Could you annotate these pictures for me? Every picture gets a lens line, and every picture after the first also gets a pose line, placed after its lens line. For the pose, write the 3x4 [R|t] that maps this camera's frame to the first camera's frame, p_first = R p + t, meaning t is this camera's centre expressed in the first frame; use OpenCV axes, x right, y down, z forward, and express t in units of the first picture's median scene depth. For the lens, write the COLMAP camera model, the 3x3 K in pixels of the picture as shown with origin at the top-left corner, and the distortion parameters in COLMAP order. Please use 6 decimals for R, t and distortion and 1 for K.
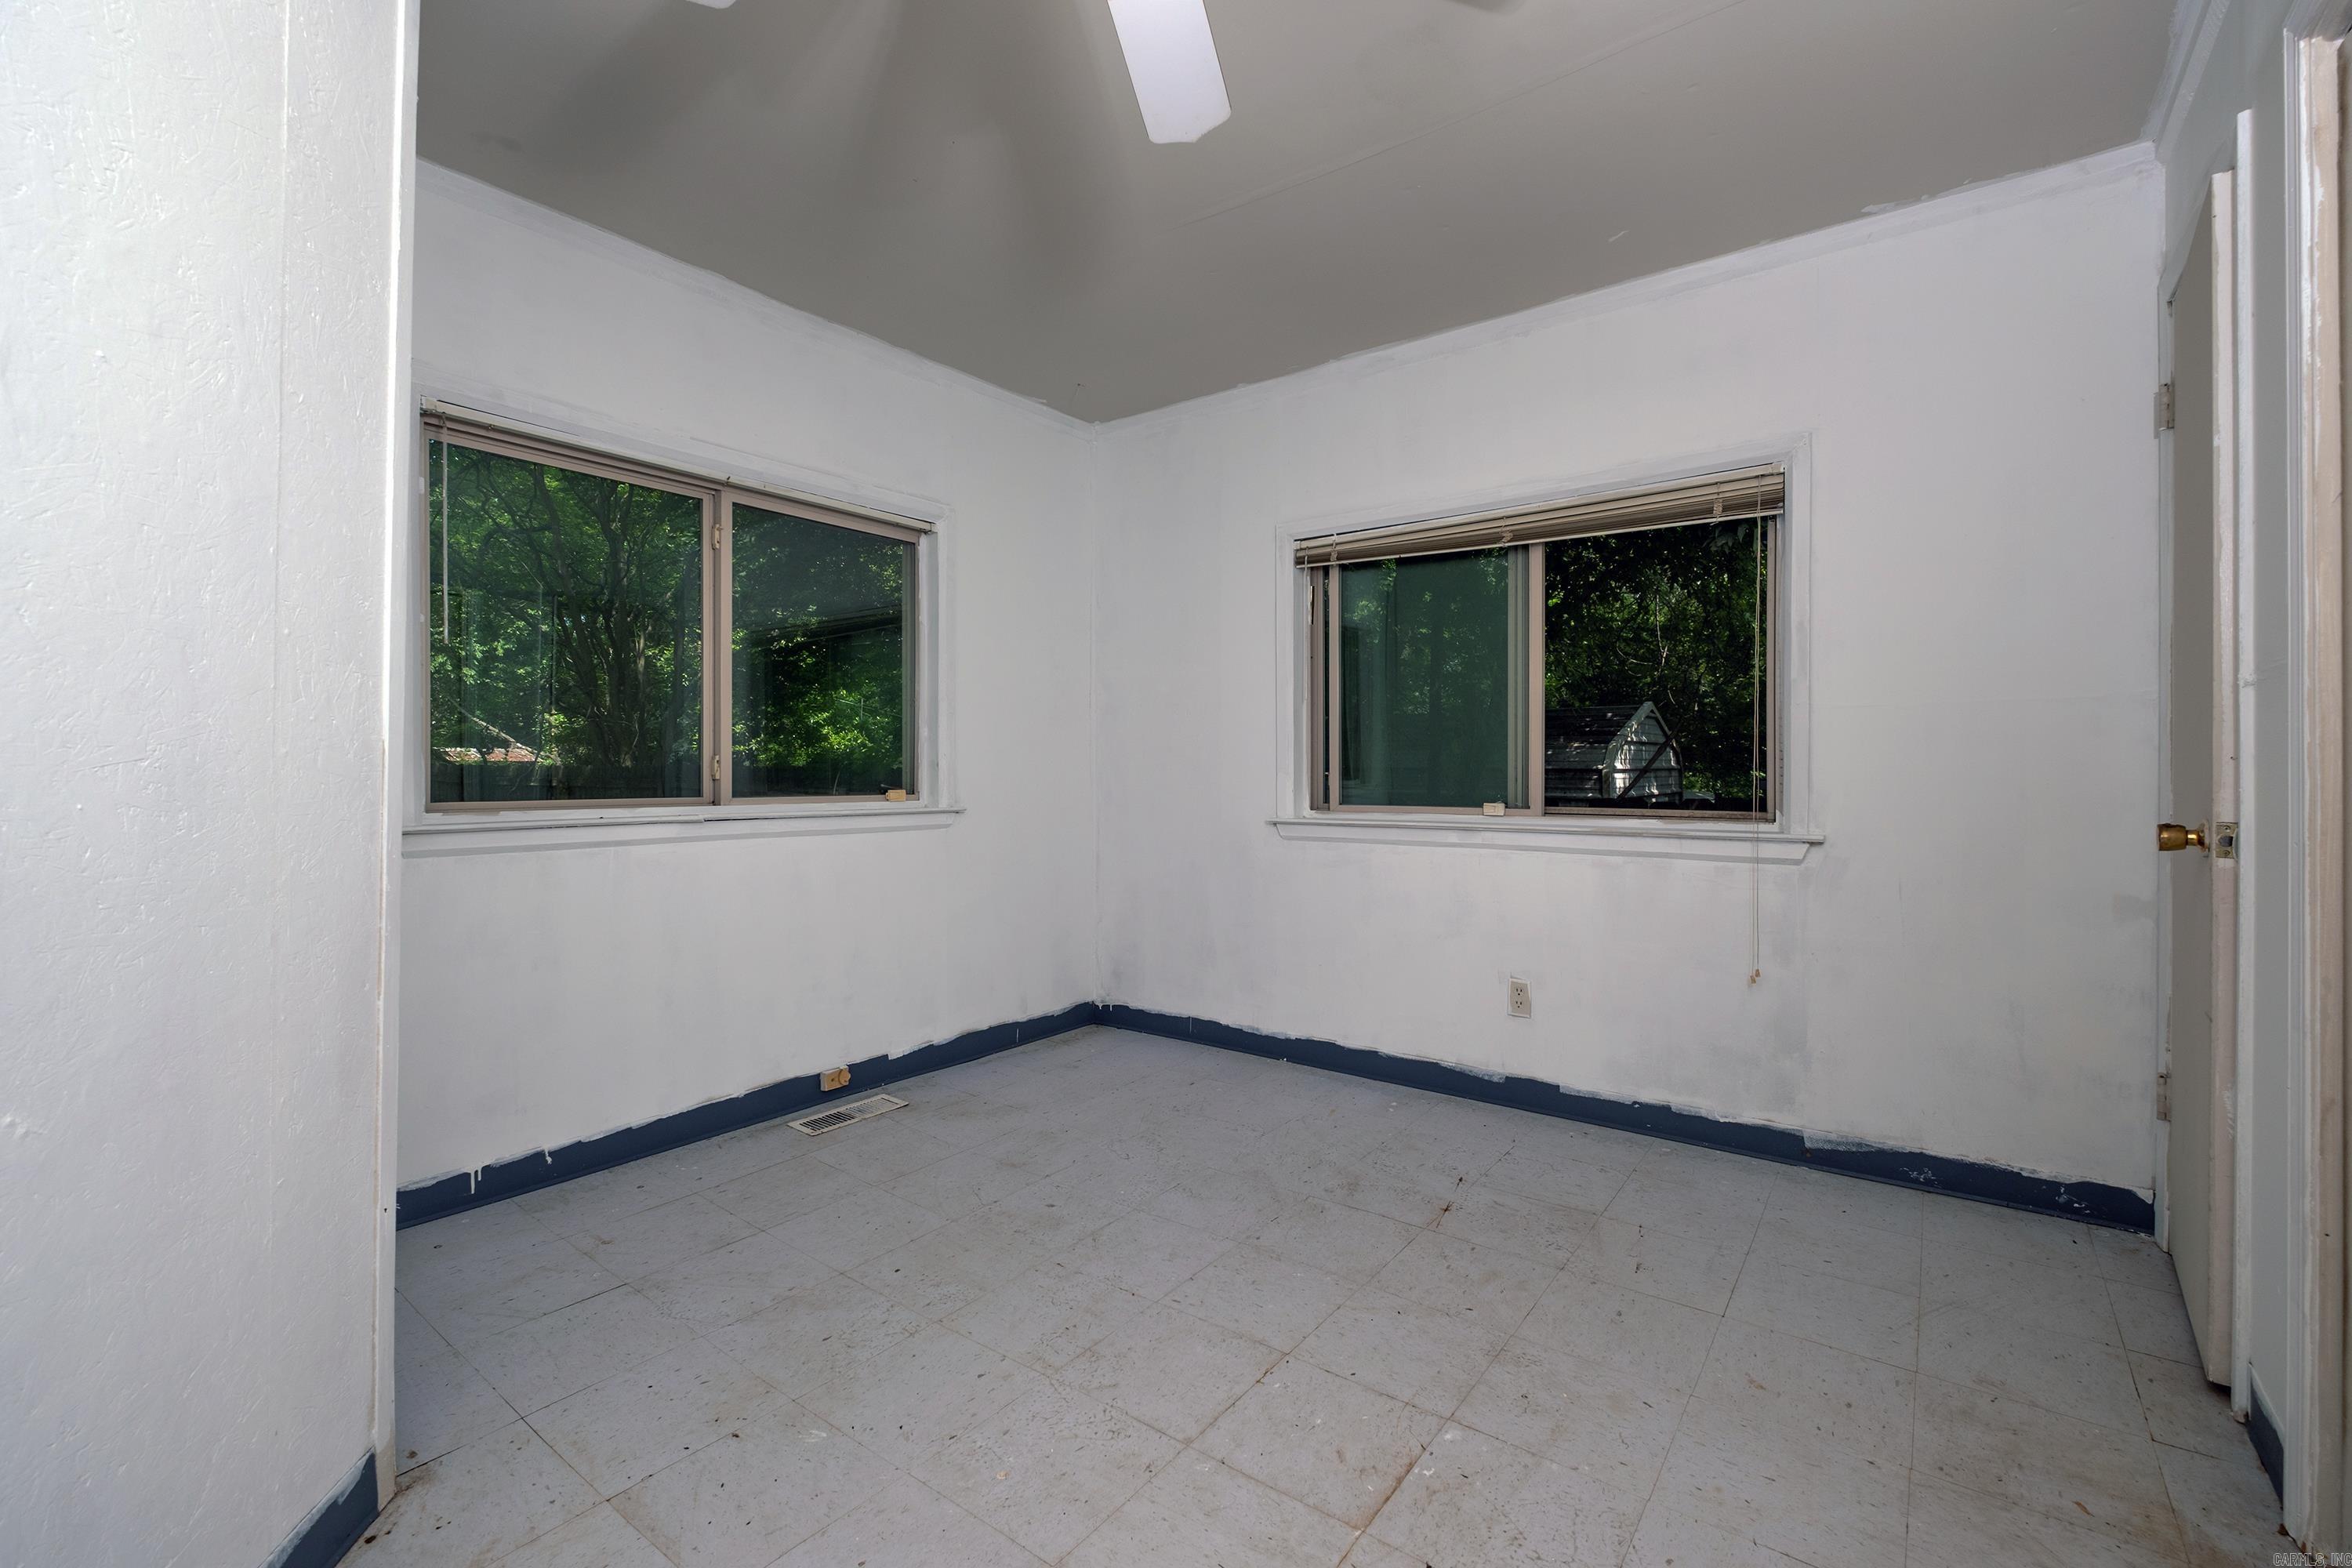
lens RADIAL K [[1009.4, 0, 1170.0], [0, 1009.4, 775.4], [0, 0, 1]] dist [-0.004445, -0.001365]
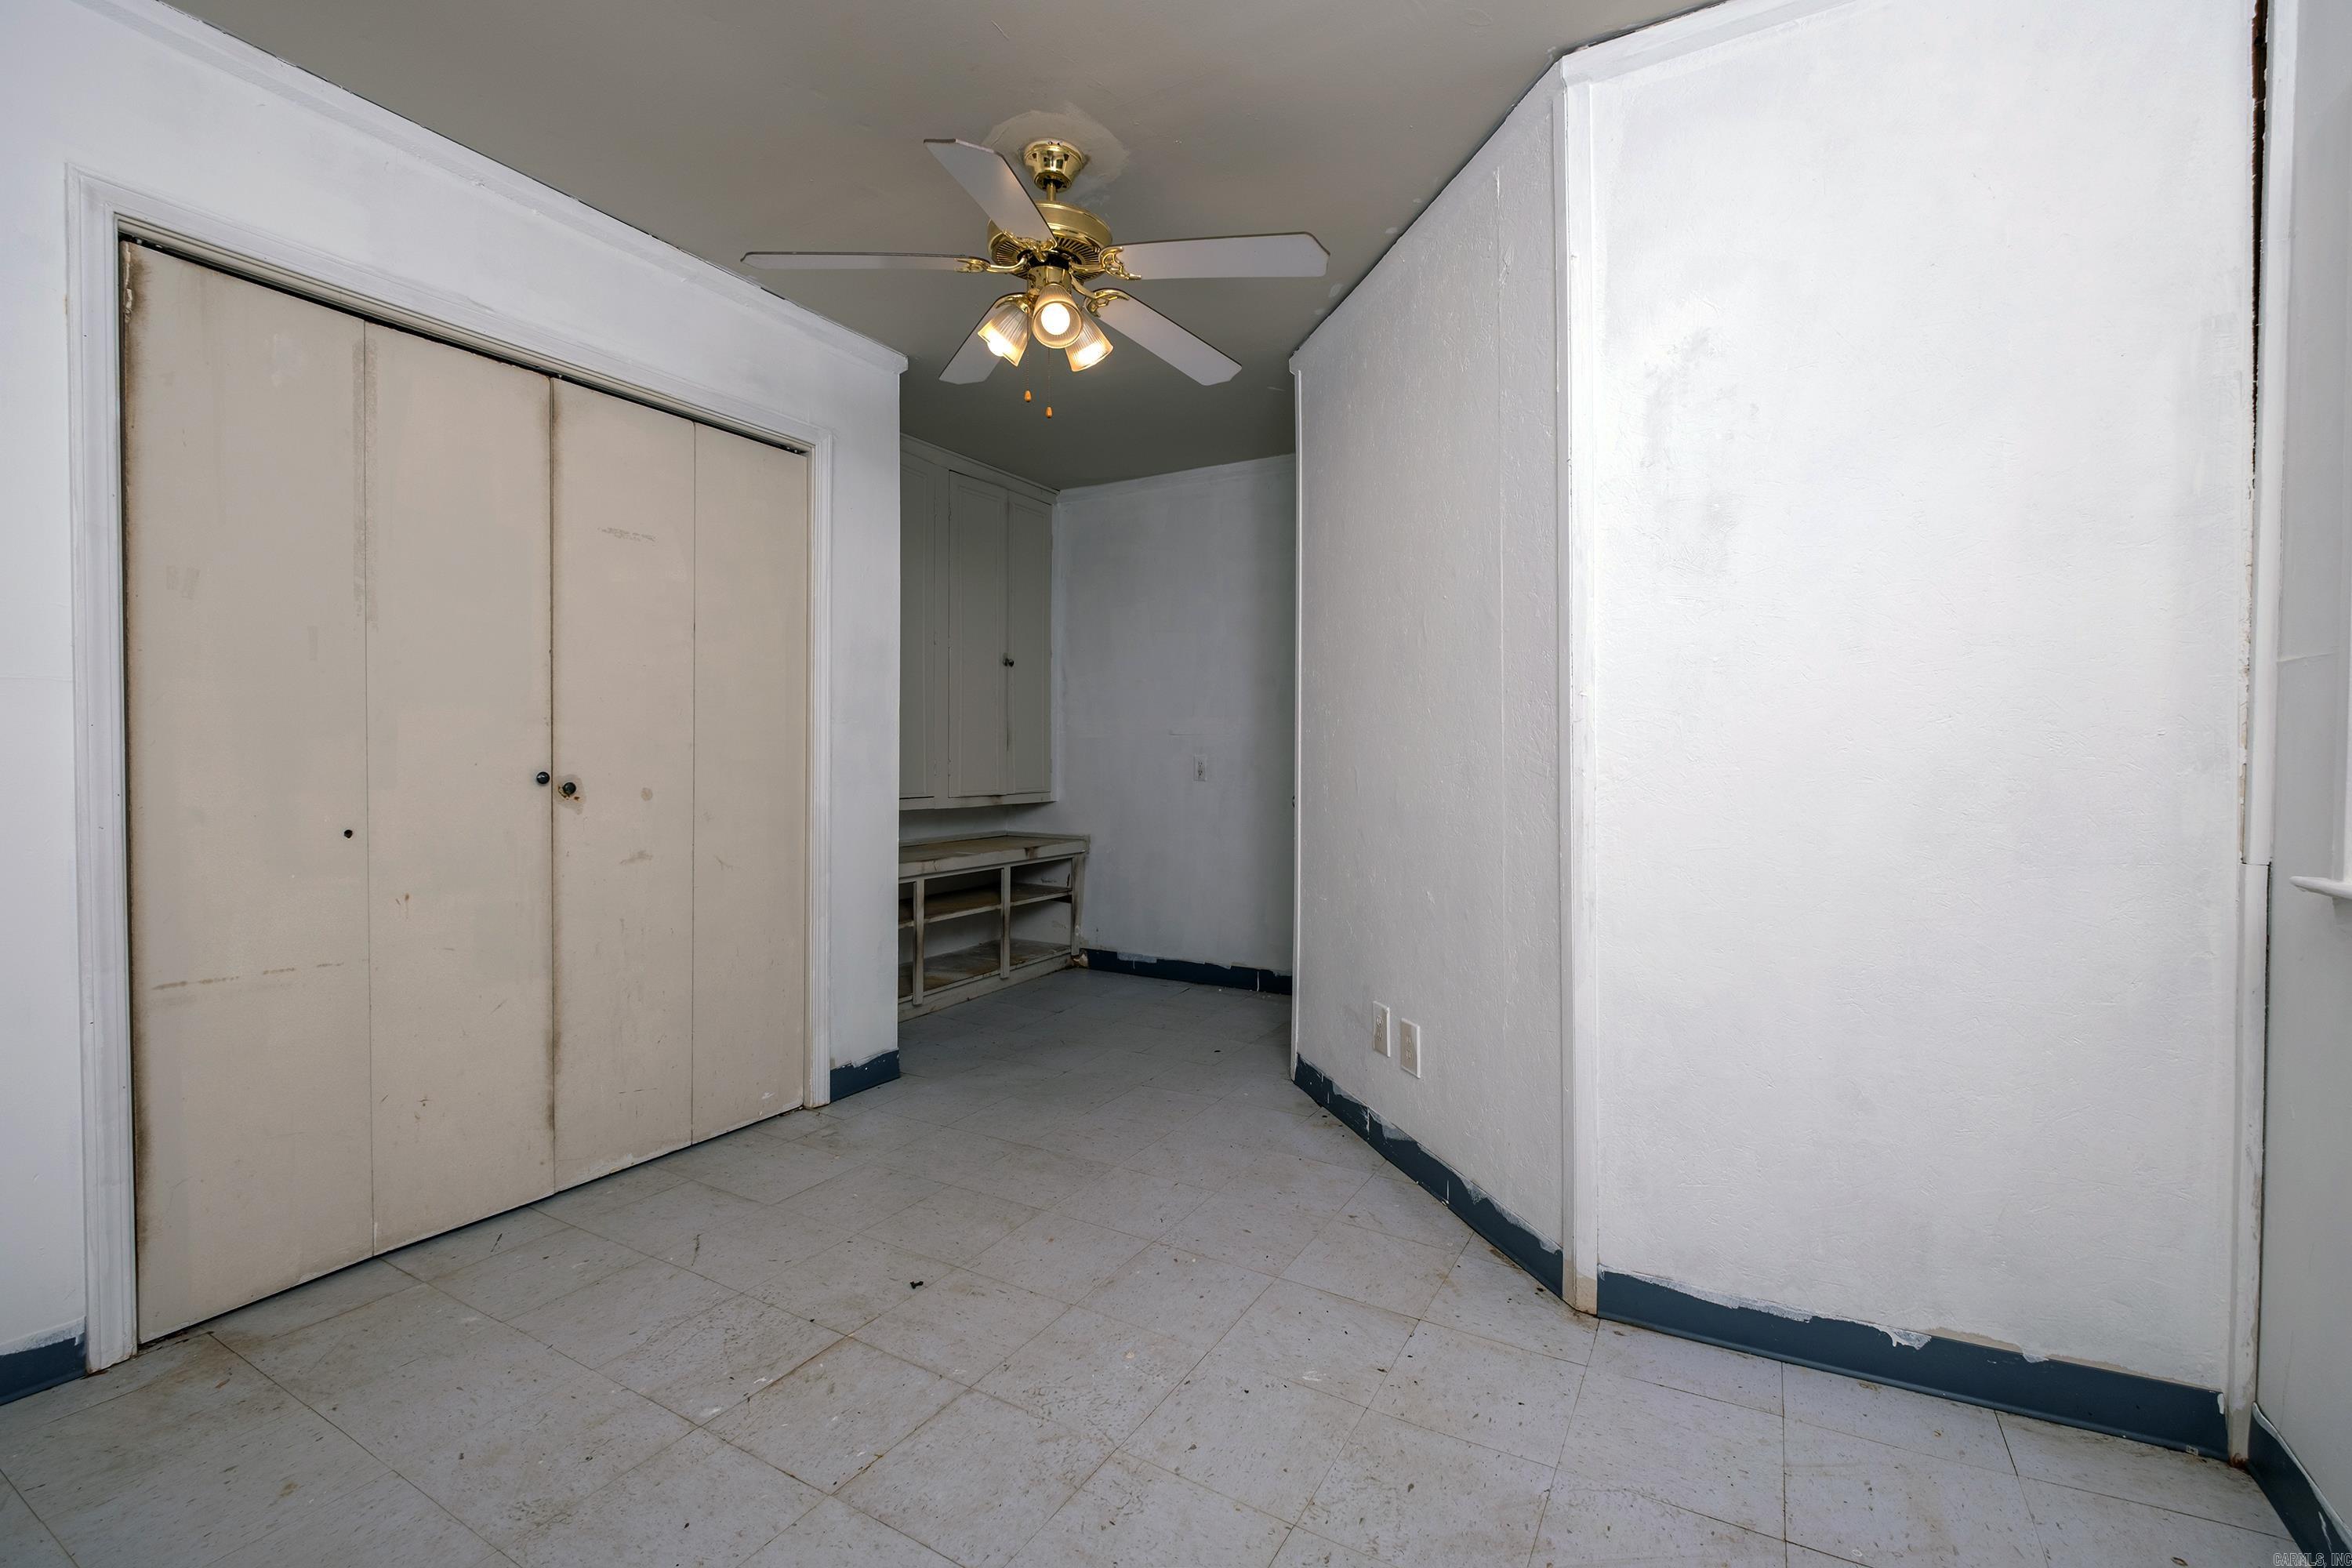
lens RADIAL K [[1009.4, 0, 1171.5], [0, 1009.4, 770.1], [0, 0, 1]] dist [-0.004445, -0.001365]
pose [[-0.992462, -0.000352, -0.122551, -0.041647], [-0.003305, 0.999709, 0.023897, -0.021777], [0.122507, 0.024122, -0.992174, 1.339074]]
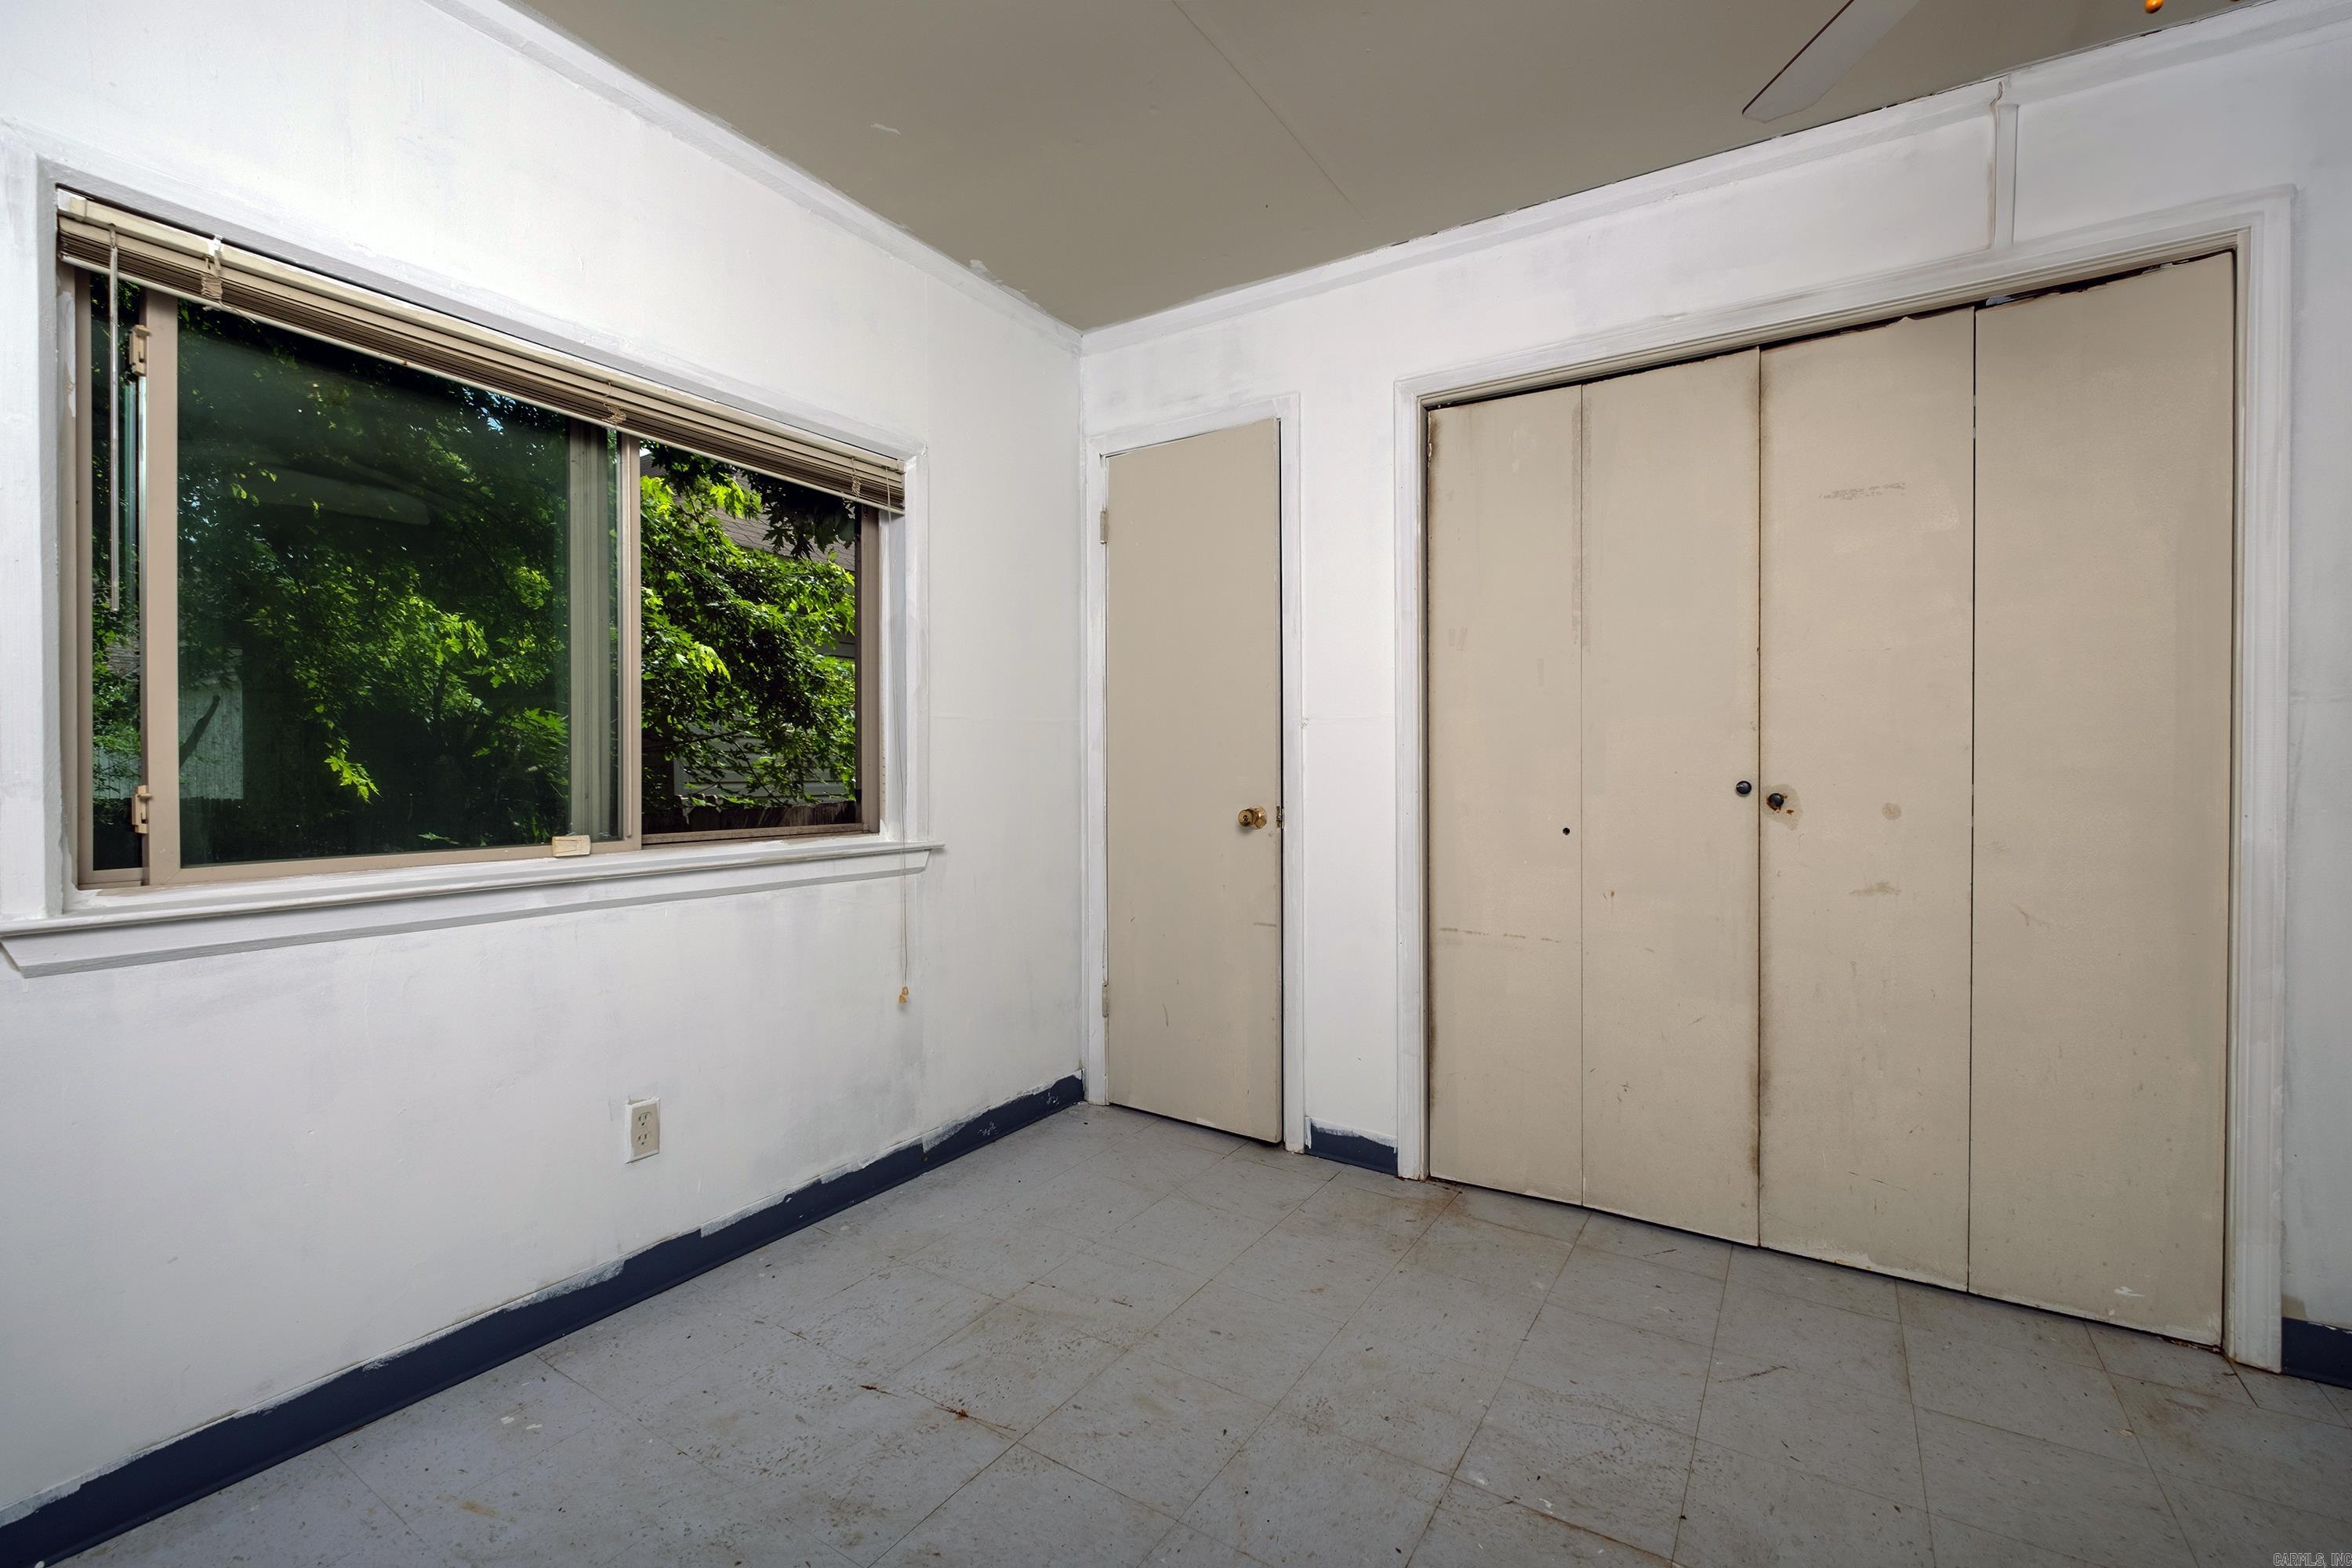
lens RADIAL K [[1009.4, 0, 1180.1], [0, 1009.4, 773.0], [0, 0, 1]] dist [-0.004445, -0.001365]
pose [[-0.084070, -0.003072, 0.996455, -0.414386], [0.011728, 0.999923, 0.004072, -0.011509], [-0.996391, 0.012028, -0.084028, 0.873324]]
